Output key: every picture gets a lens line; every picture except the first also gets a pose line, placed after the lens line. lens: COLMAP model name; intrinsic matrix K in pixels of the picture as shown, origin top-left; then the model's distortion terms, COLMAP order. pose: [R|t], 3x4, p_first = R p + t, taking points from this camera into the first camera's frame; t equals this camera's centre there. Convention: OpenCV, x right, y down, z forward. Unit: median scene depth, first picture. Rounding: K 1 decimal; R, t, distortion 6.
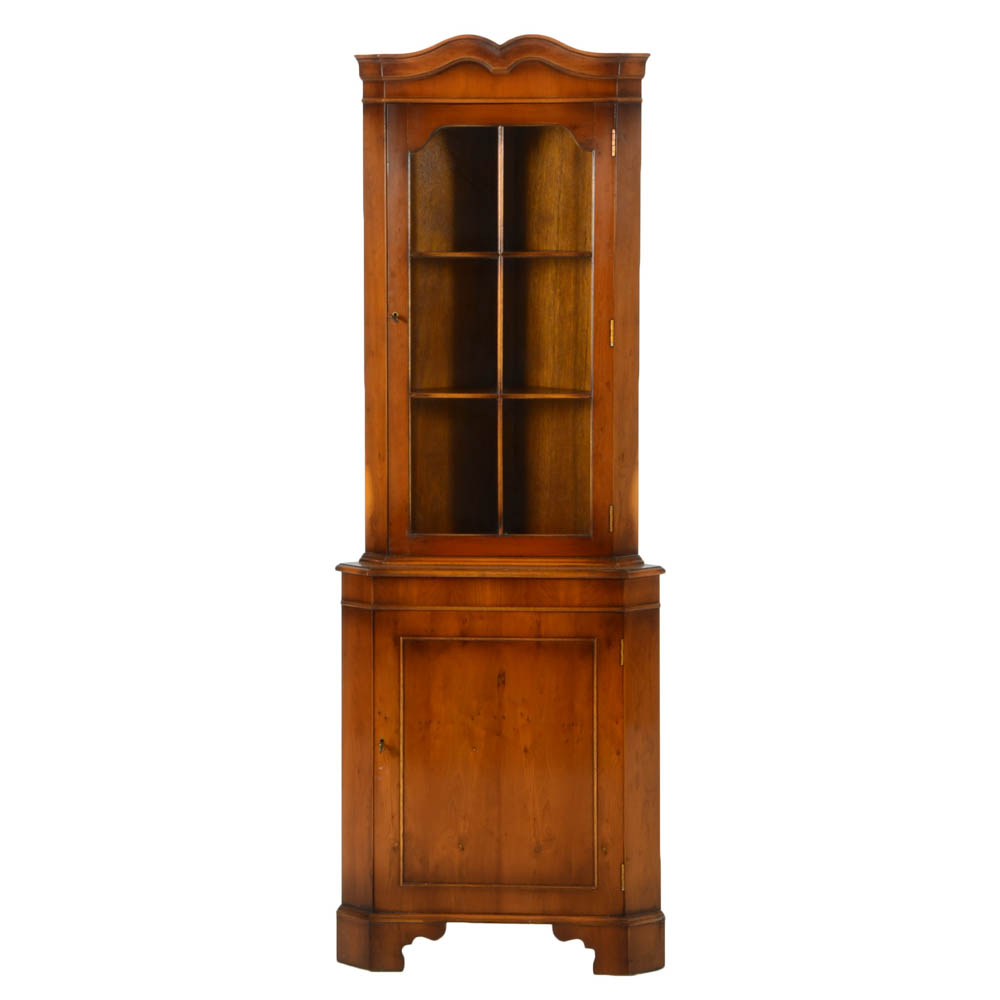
lens RADIAL K [[3477.0, 0, 444.3], [0, 3477.0, 497.3], [0, 0, 1]] dist [0.713711, 0.945752]
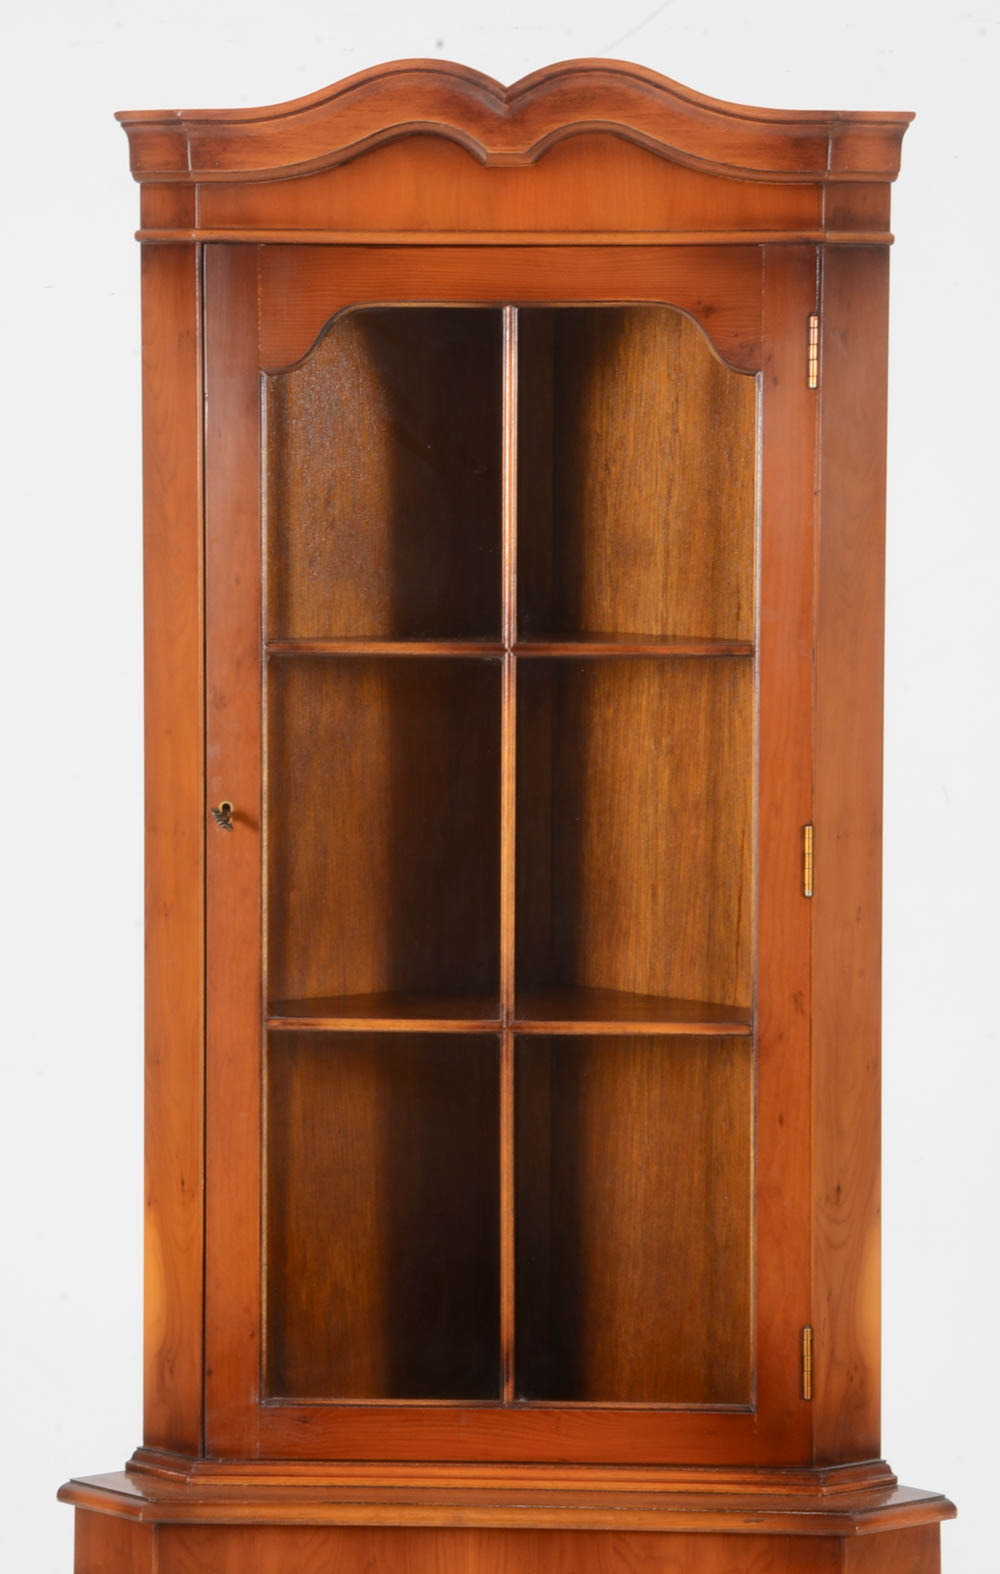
lens RADIAL K [[5913.7, 0, 505.3], [0, 5913.7, 834.8], [0, 0, 1]] dist [0.866116, 1.488351]
pose [[0.999986, 0.004809, -0.002257, 0.017110], [-0.004858, 0.999742, -0.022200, -0.035551], [0.002150, 0.022210, 0.999751, 0.366674]]
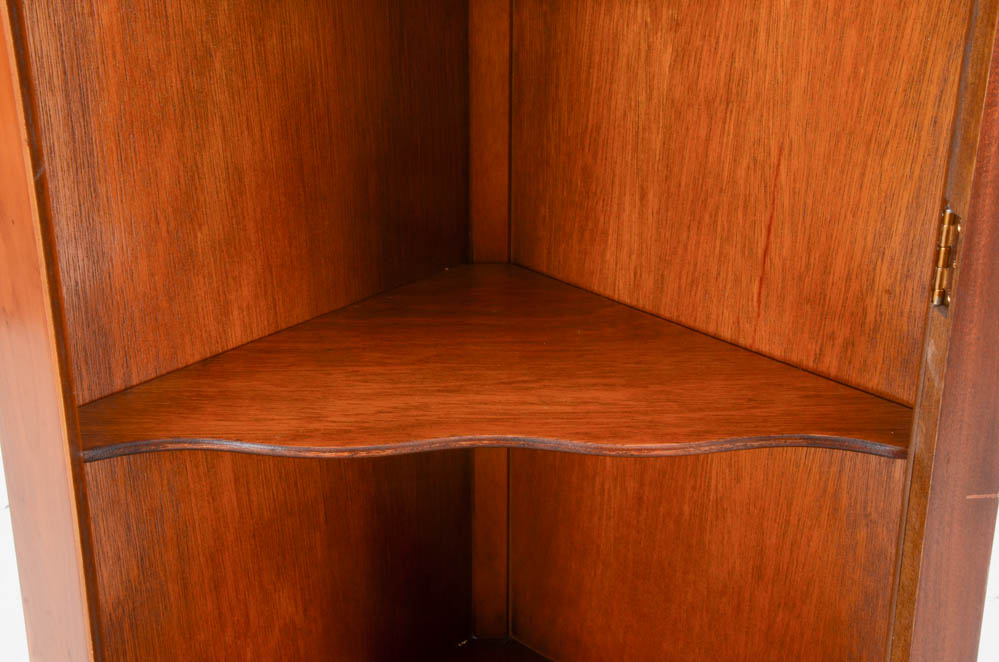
lens RADIAL K [[1514.8, 0, 499.5], [0, 1514.8, 331.0], [0, 0, 1]] dist [0.142670, 0.195218]
pose [[0.996042, -0.033094, 0.082493, 0.006765], [0.005171, 0.948103, 0.317921, -0.076913], [-0.088733, -0.316236, 0.944522, 0.890509]]
